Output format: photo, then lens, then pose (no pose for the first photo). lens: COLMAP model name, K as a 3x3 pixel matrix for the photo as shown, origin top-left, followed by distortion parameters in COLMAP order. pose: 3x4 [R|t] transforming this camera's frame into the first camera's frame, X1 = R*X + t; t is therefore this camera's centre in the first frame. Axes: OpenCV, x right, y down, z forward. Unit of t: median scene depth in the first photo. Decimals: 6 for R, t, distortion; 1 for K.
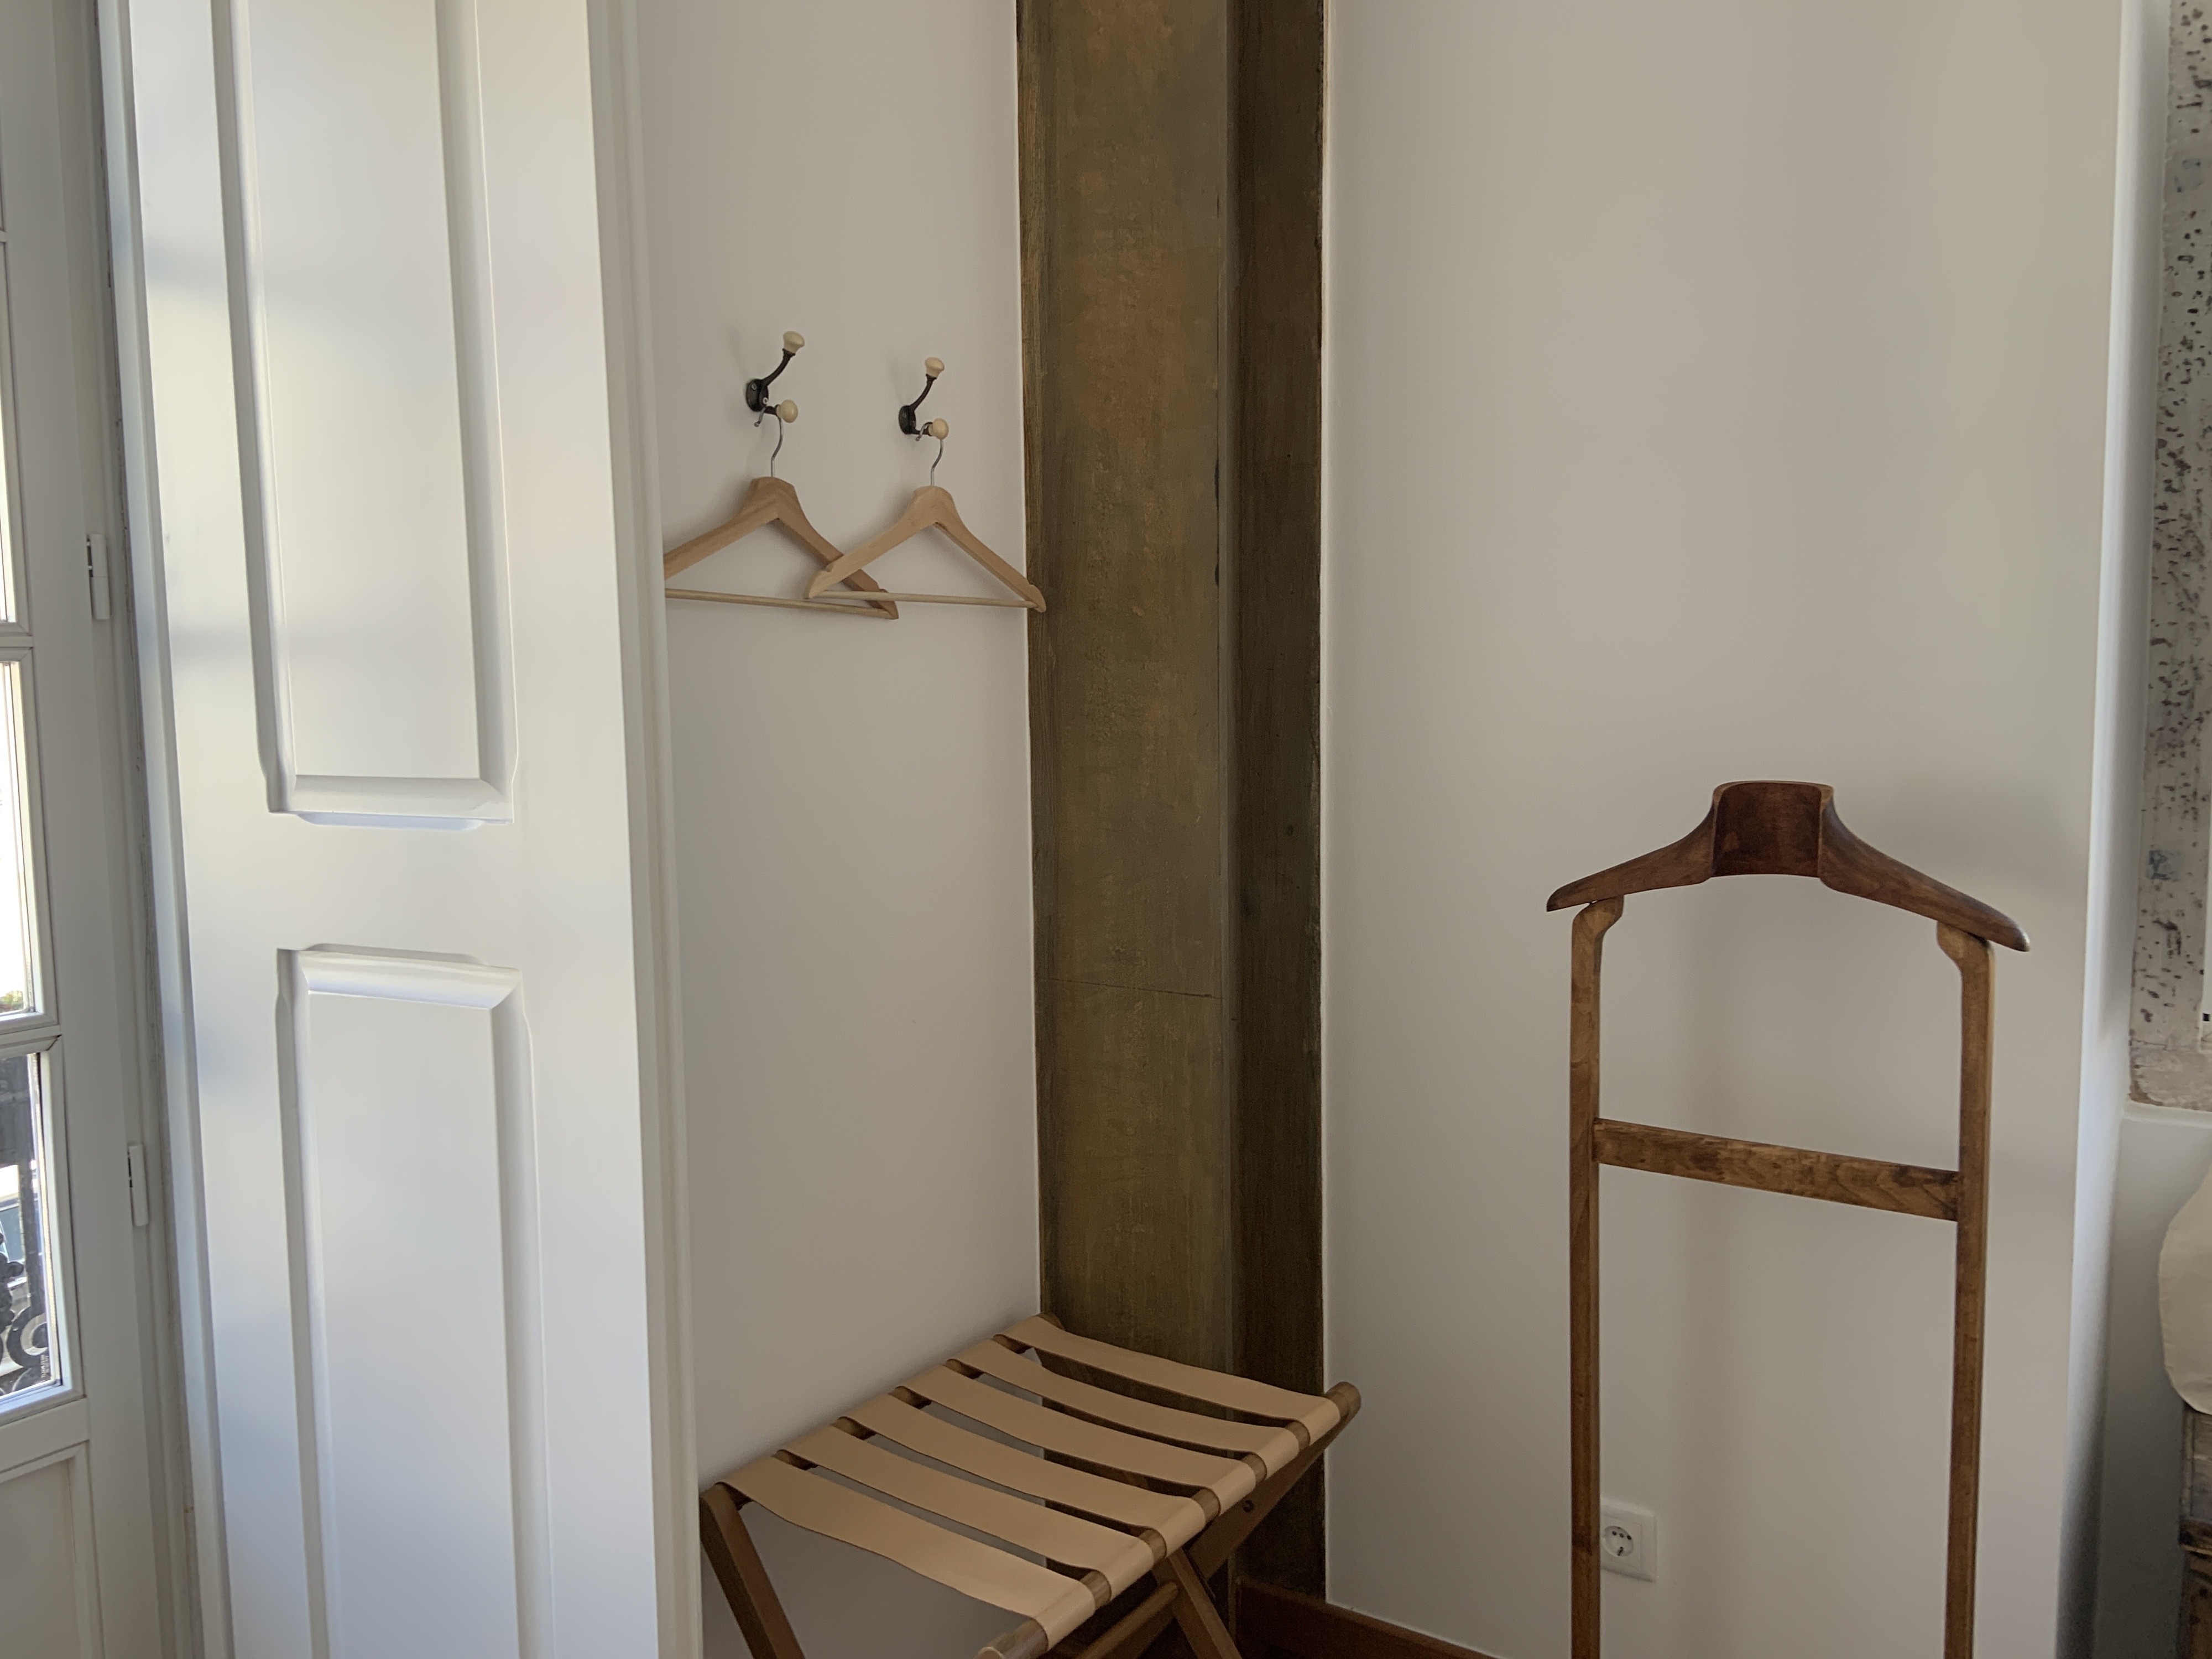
lens RADIAL K [[1680.5, 0, 1098.0], [0, 1680.5, 829.8], [0, 0, 1]] dist [0.089502, -0.115309]
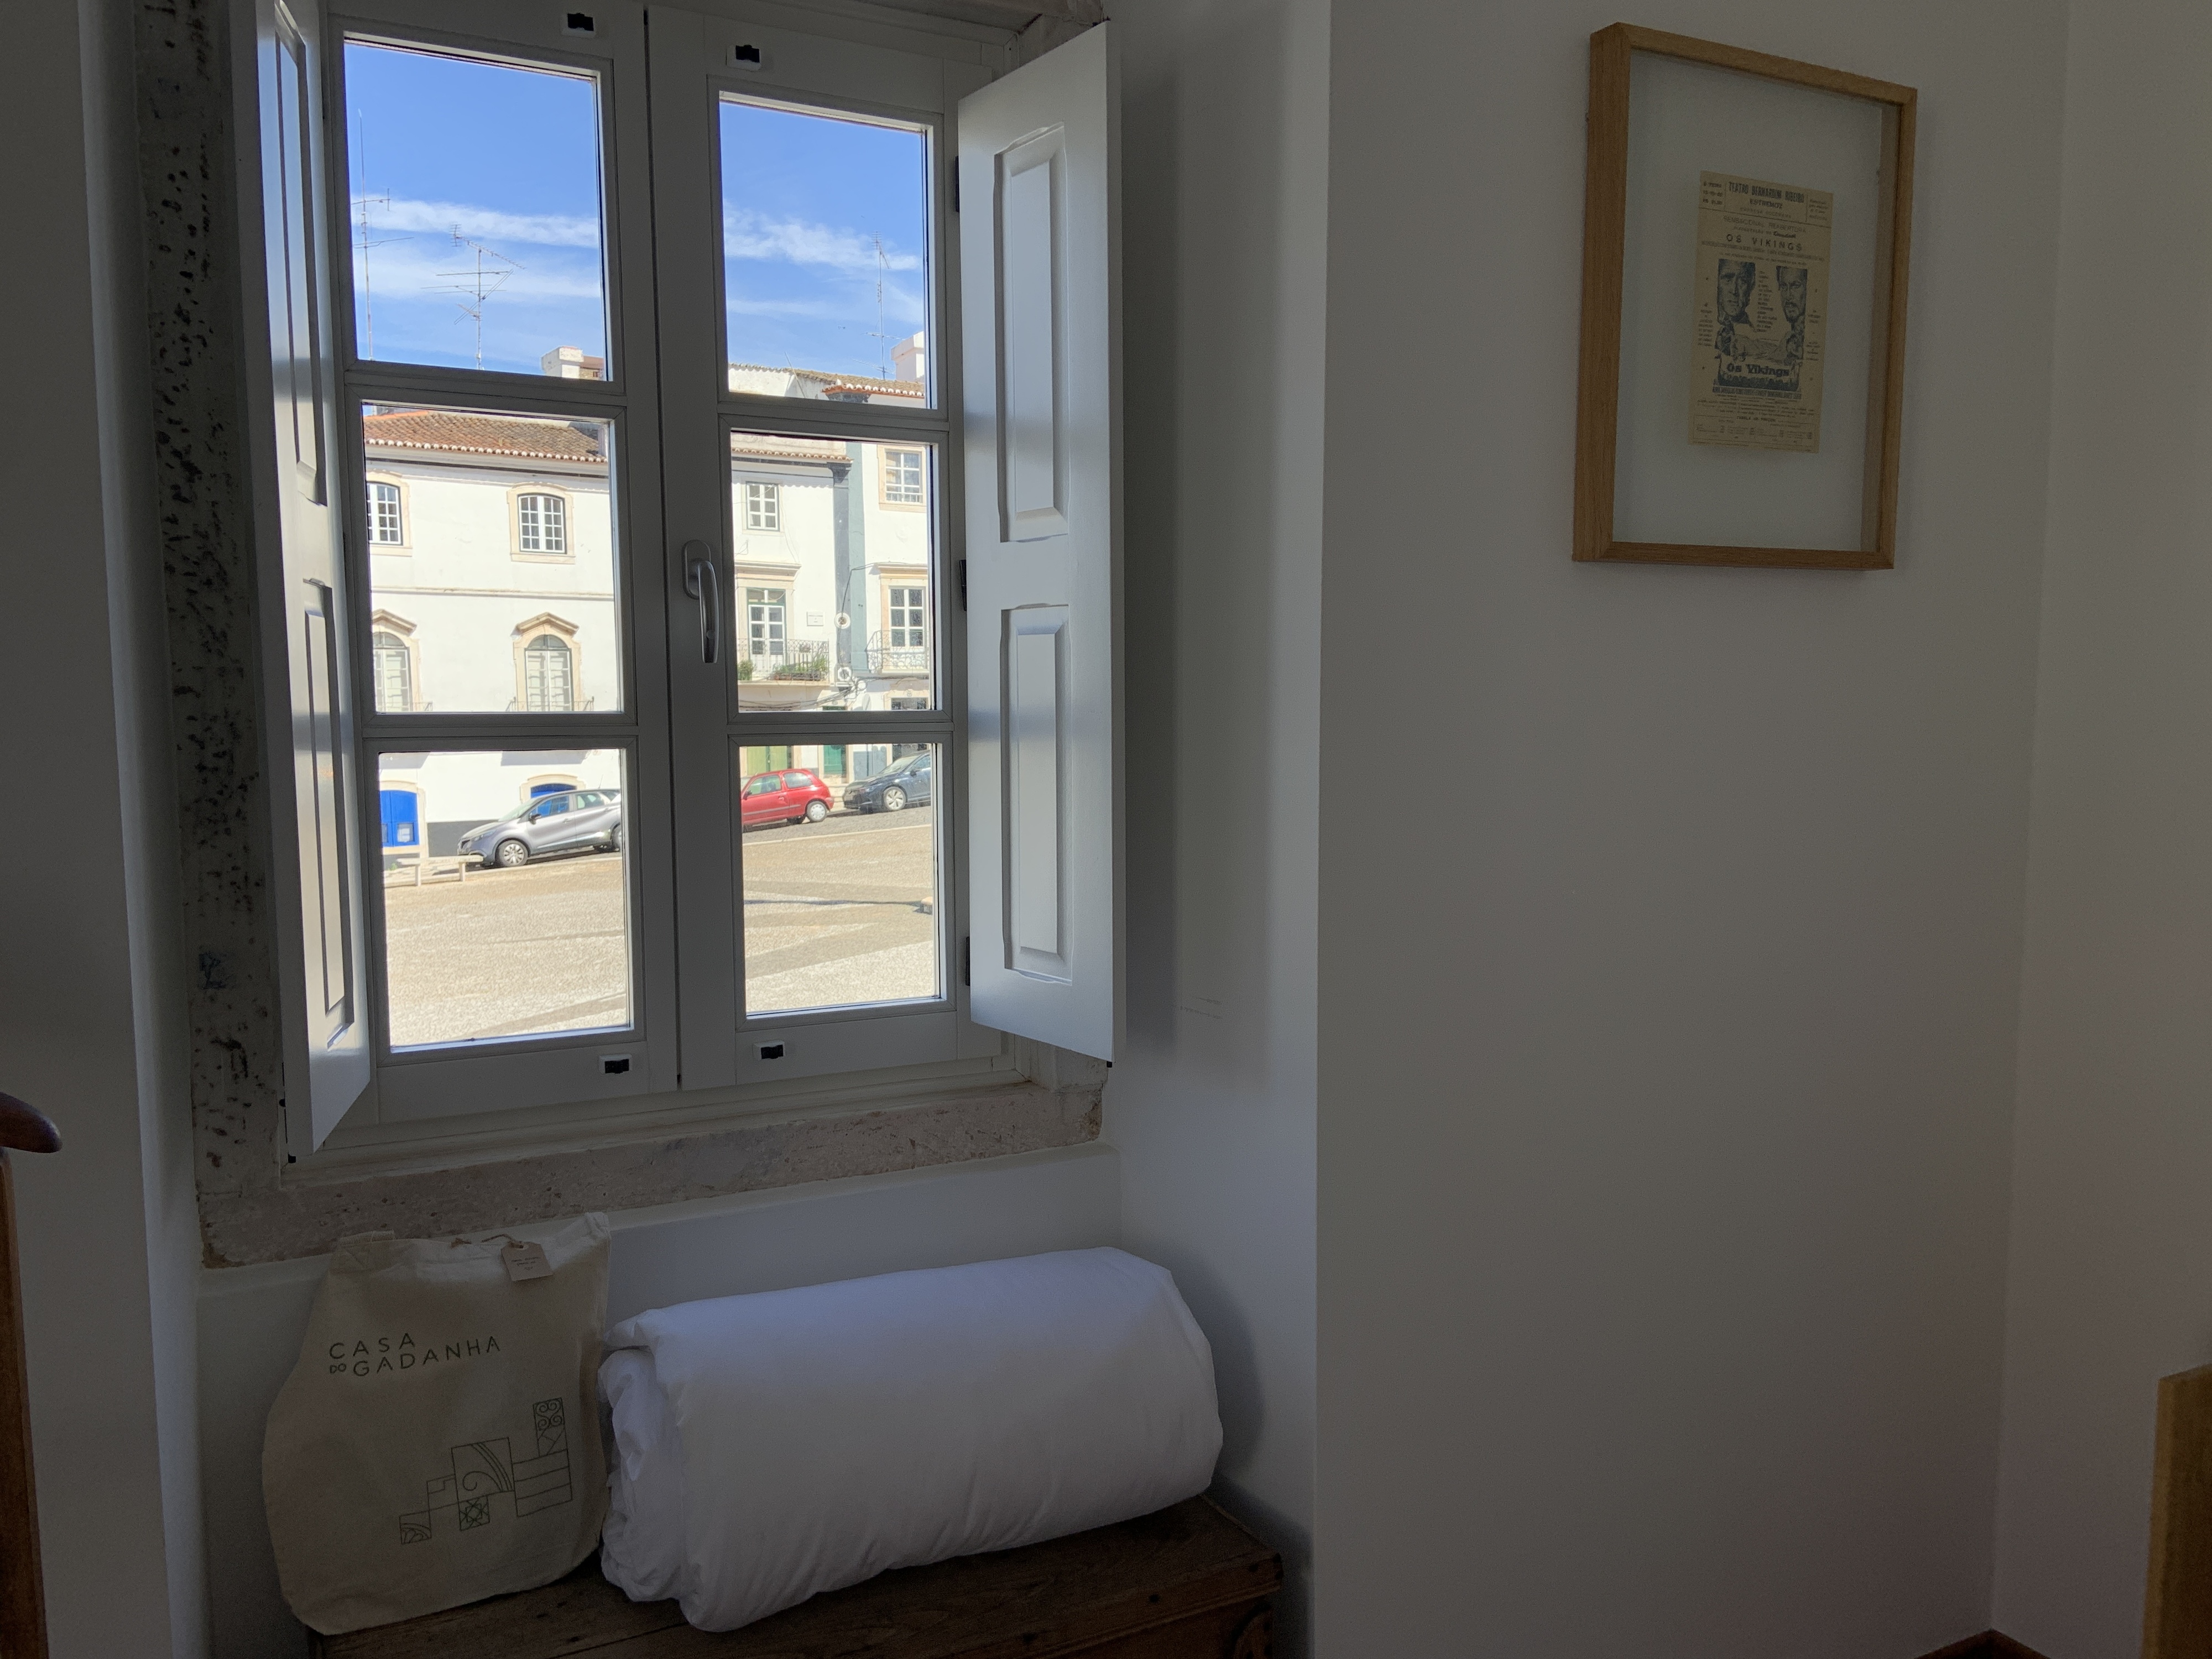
lens RADIAL K [[1680.5, 0, 1090.1], [0, 1680.5, 844.8], [0, 0, 1]] dist [0.089502, -0.115309]
pose [[0.489990, -0.070181, 0.868898, 0.136495], [0.079046, 0.996225, 0.035890, -0.034700], [-0.868137, 0.051097, 0.493688, 0.253429]]
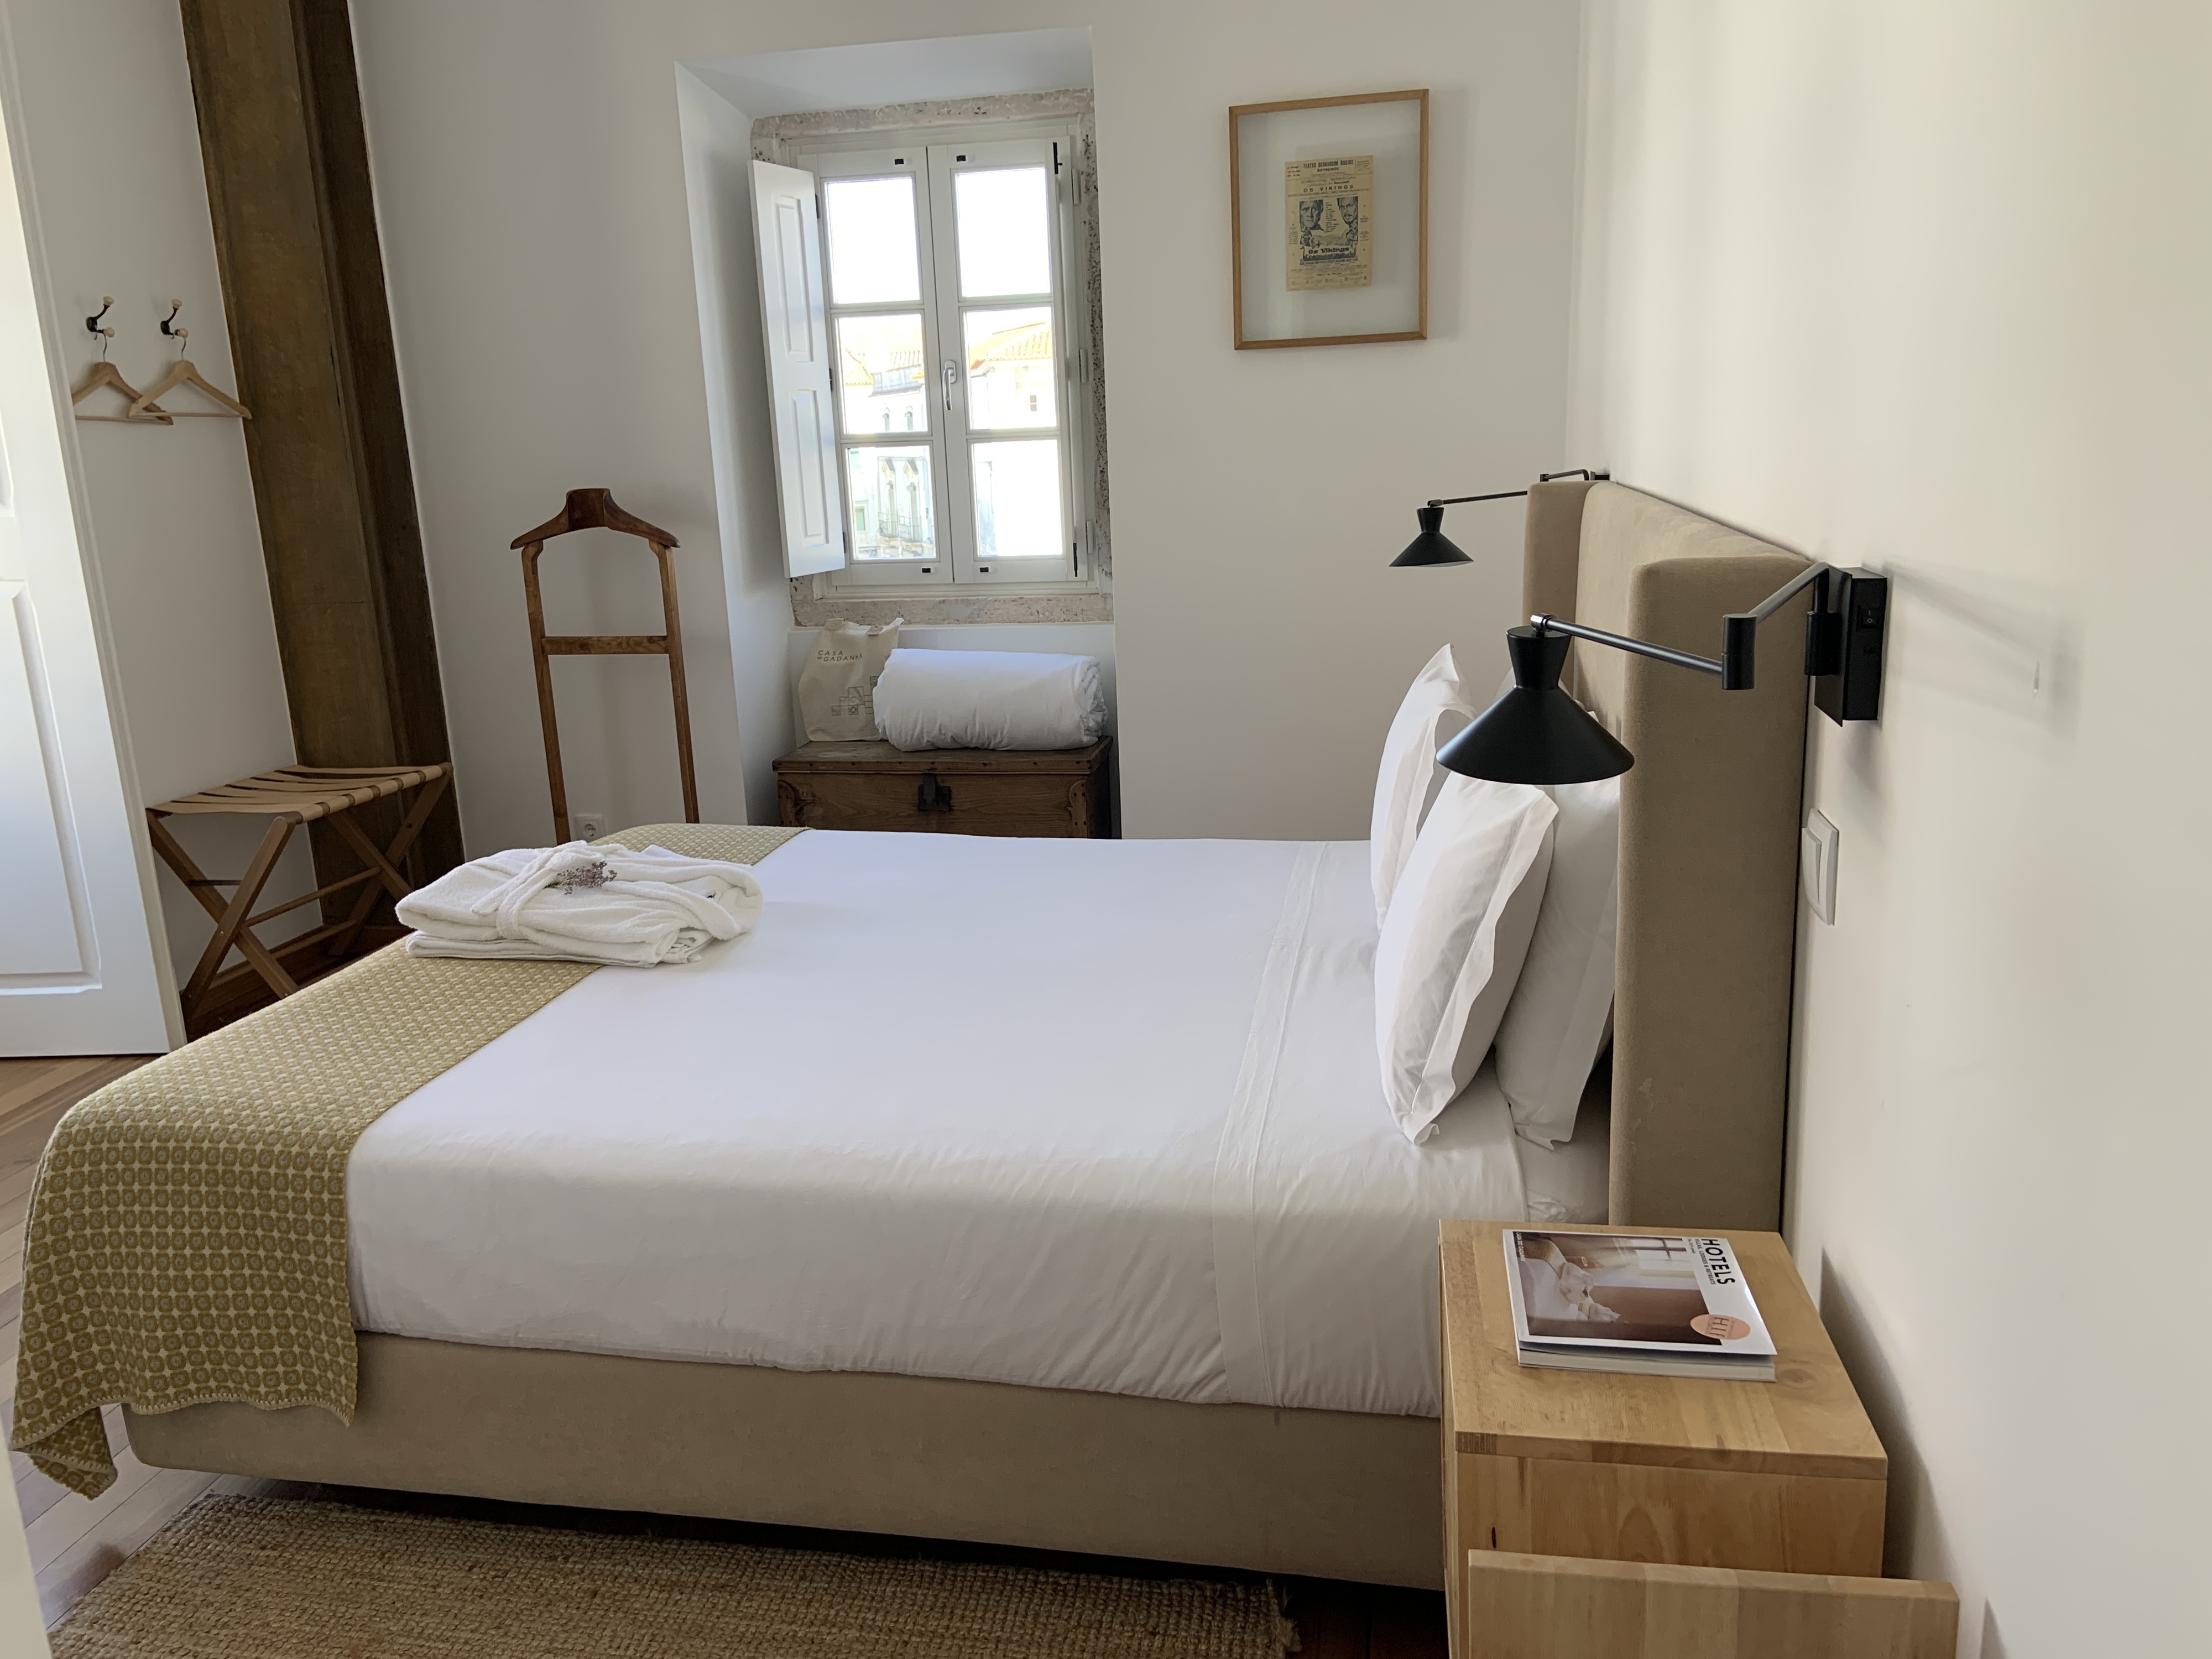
lens RADIAL K [[1680.5, 0, 1117.8], [0, 1680.5, 839.5], [0, 0, 1]] dist [0.089502, -0.115309]
pose [[0.915856, -0.114283, 0.384898, 0.077993], [0.063688, 0.987849, 0.141766, 0.153874], [-0.396423, -0.105323, 0.912006, -1.421756]]
